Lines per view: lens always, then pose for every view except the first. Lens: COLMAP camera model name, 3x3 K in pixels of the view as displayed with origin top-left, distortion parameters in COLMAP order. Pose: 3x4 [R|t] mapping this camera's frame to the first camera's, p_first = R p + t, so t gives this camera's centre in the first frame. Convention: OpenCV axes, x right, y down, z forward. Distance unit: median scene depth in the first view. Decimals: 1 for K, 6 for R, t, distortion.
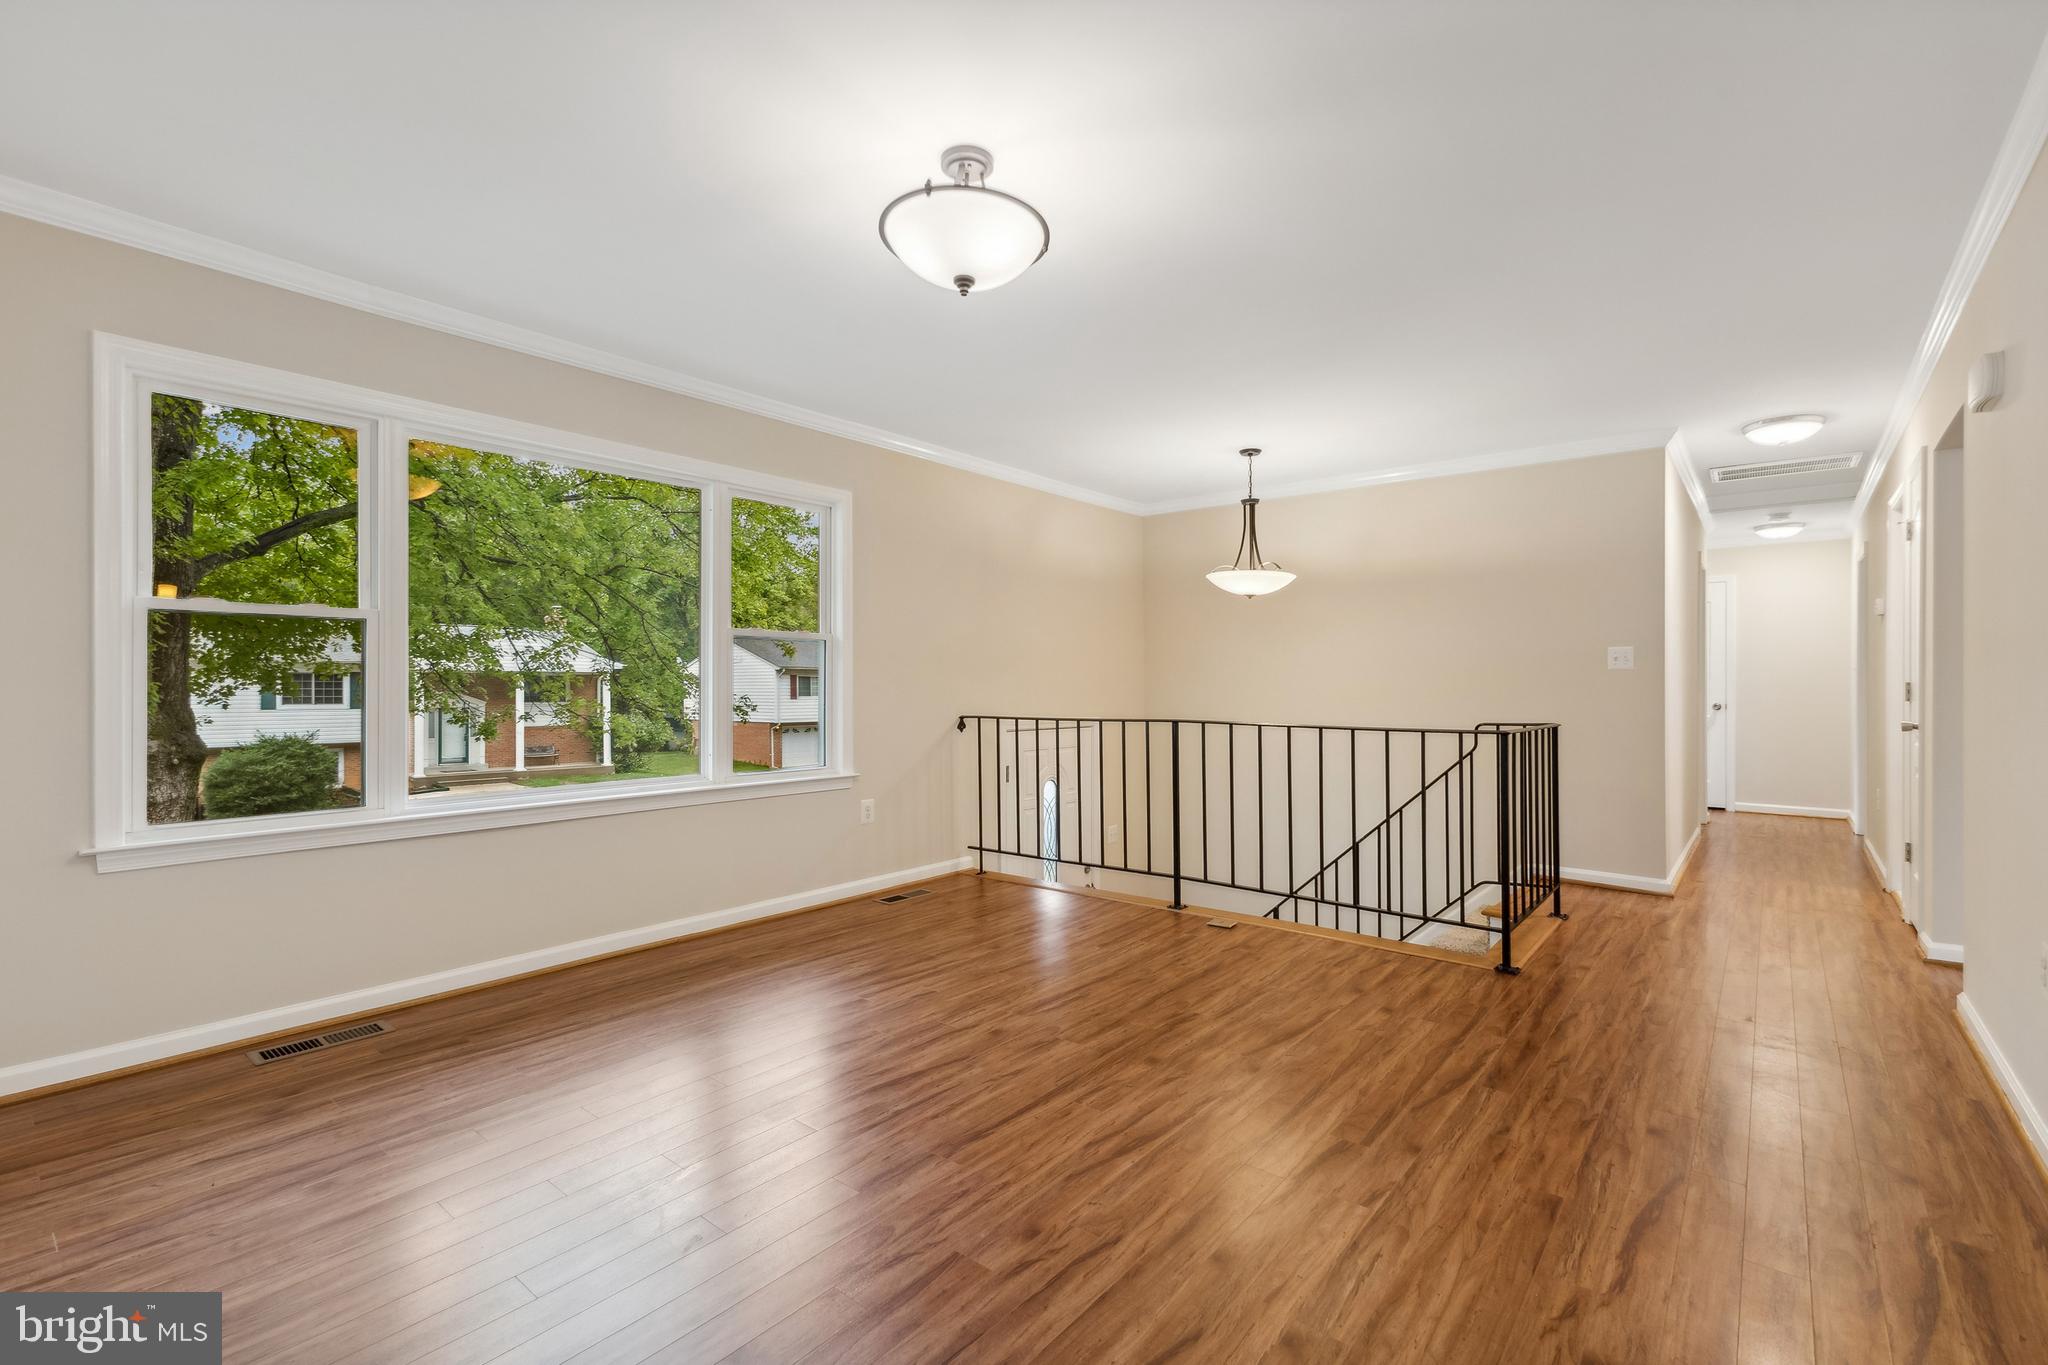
lens RADIAL K [[896.3, 0, 1026.4], [0, 896.3, 684.5], [0, 0, 1]] dist [0.011852, -0.000923]
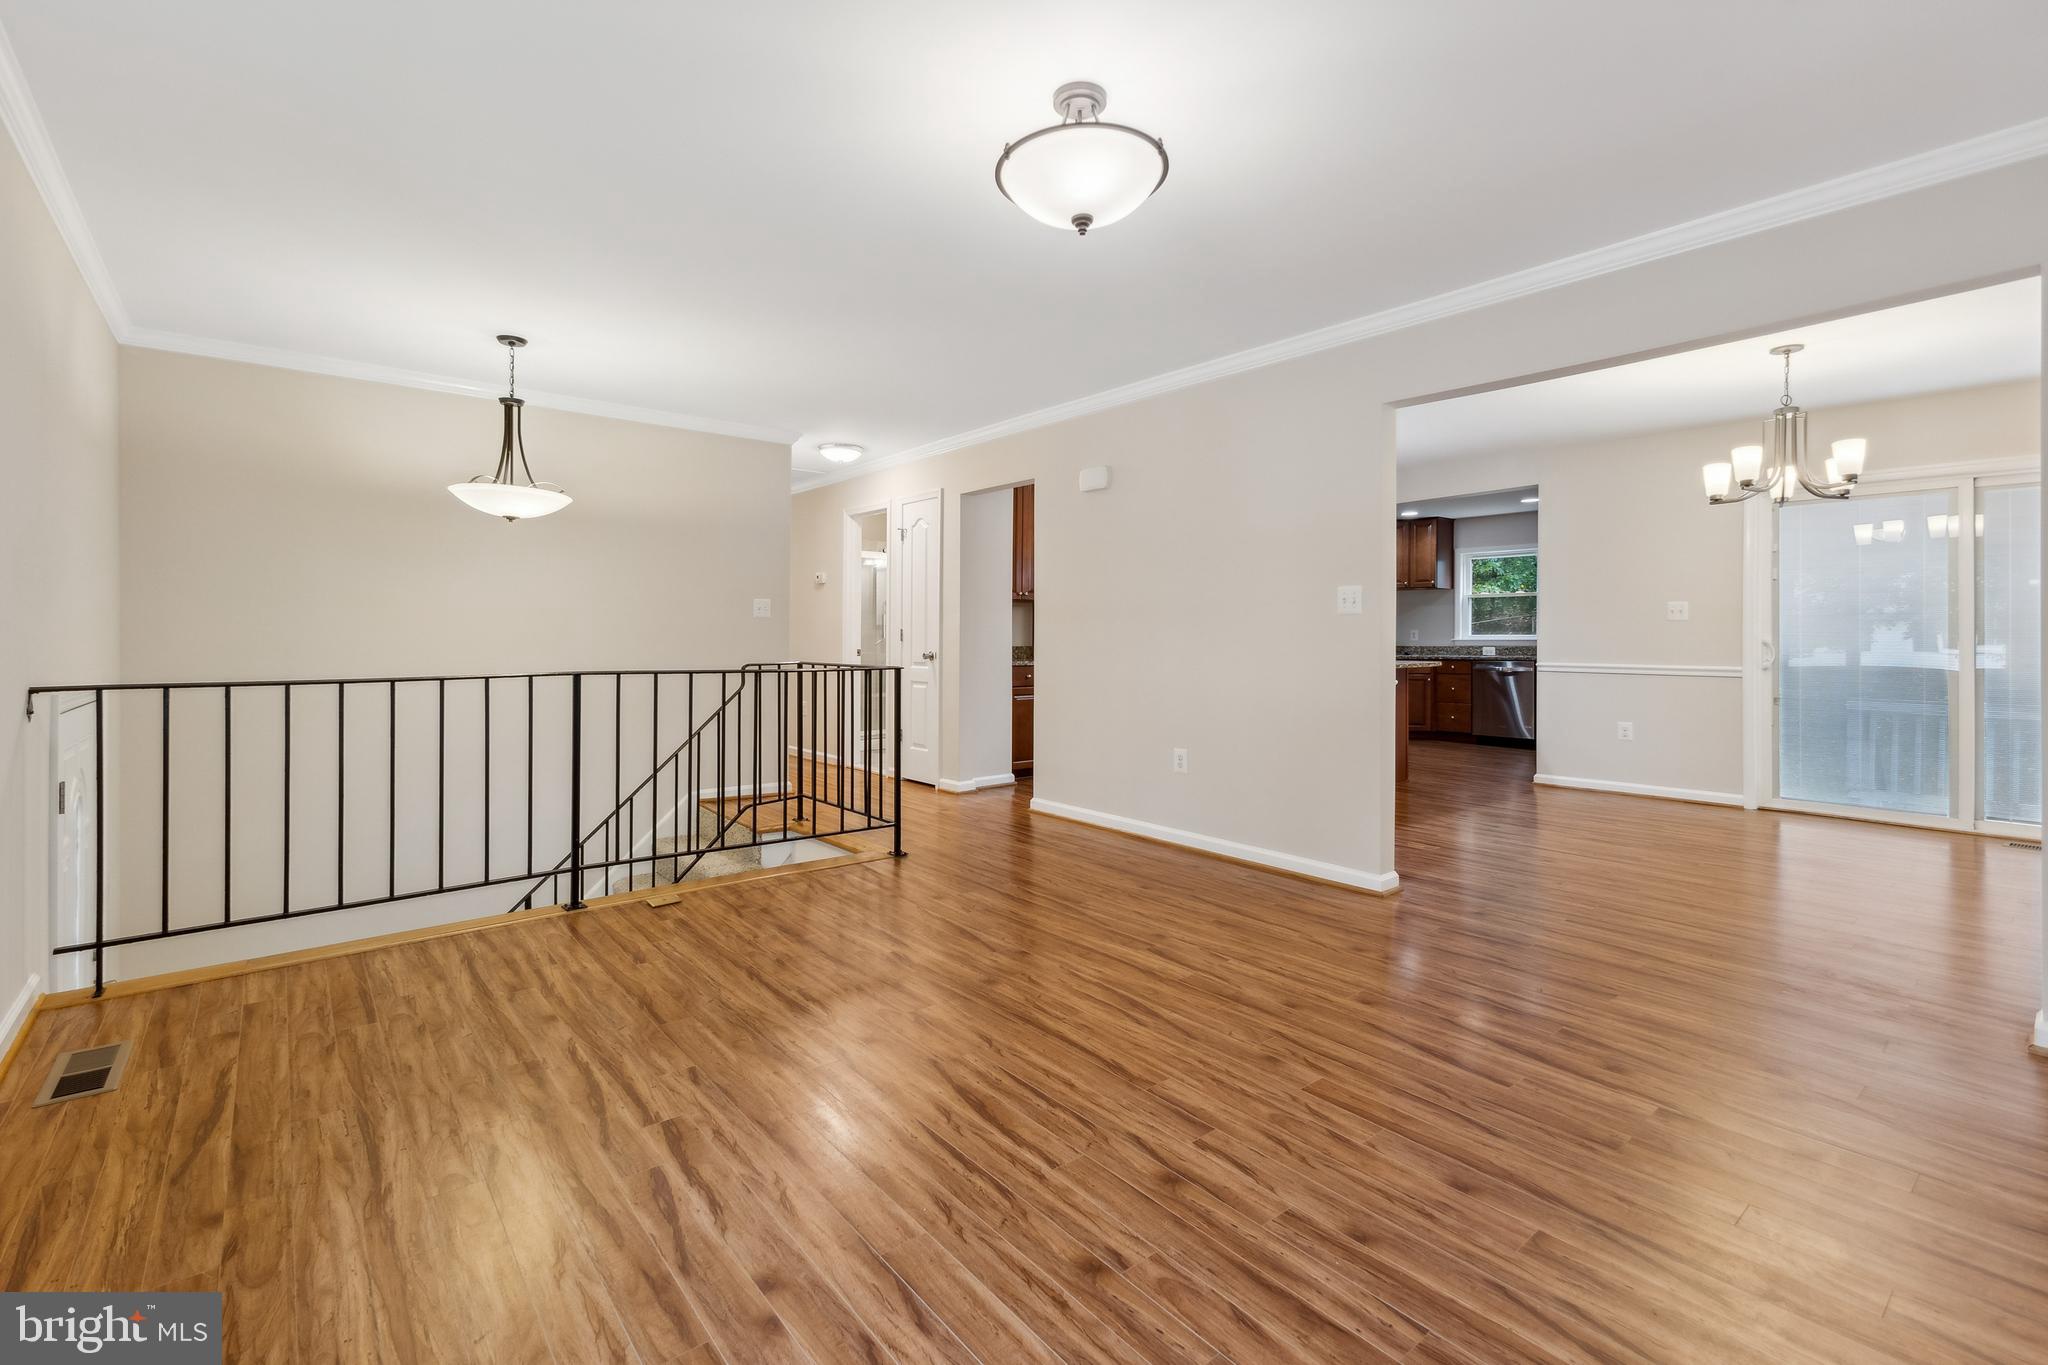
lens RADIAL K [[919.9, 0, 1014.6], [0, 919.9, 626.6], [0, 0, 1]] dist [0.013136, -0.000051]
pose [[0.196399, 0.009102, 0.980482, -0.693517], [-0.005676, 0.999951, -0.008145, 0.003953], [-0.980508, -0.003965, 0.196441, 0.563360]]
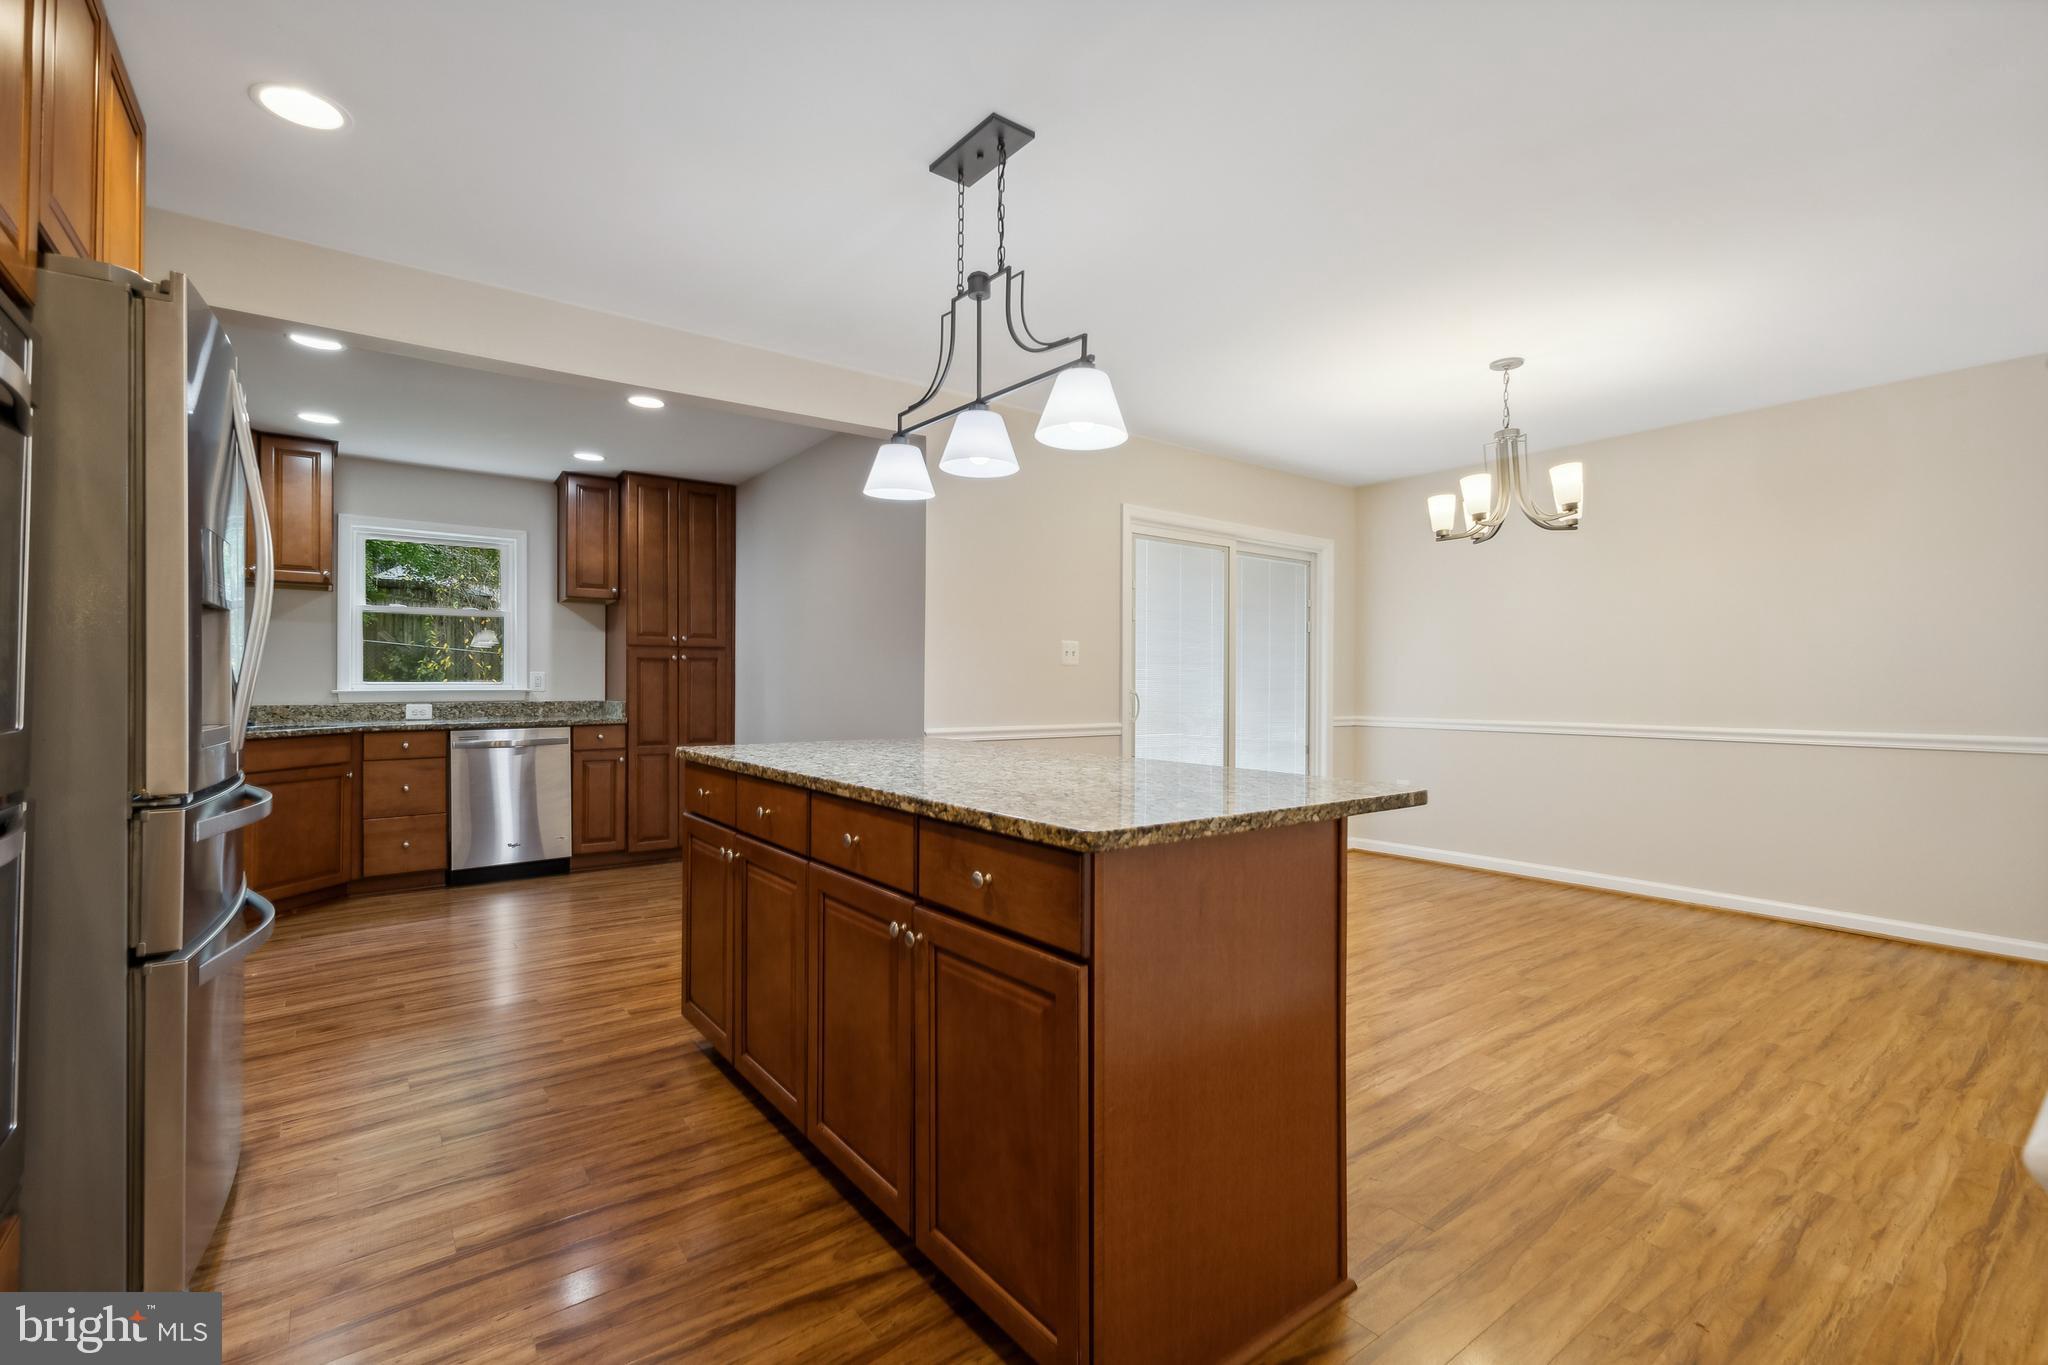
lens RADIAL K [[909.1, 0, 1031.9], [0, 909.1, 678.3], [0, 0, 1]] dist [0.017886, -0.008482]
pose [[-0.975459, -0.001482, 0.220174, 1.005639], [-0.003877, 0.999938, -0.010442, 0.003985], [-0.220145, -0.011039, -0.975405, 0.963597]]
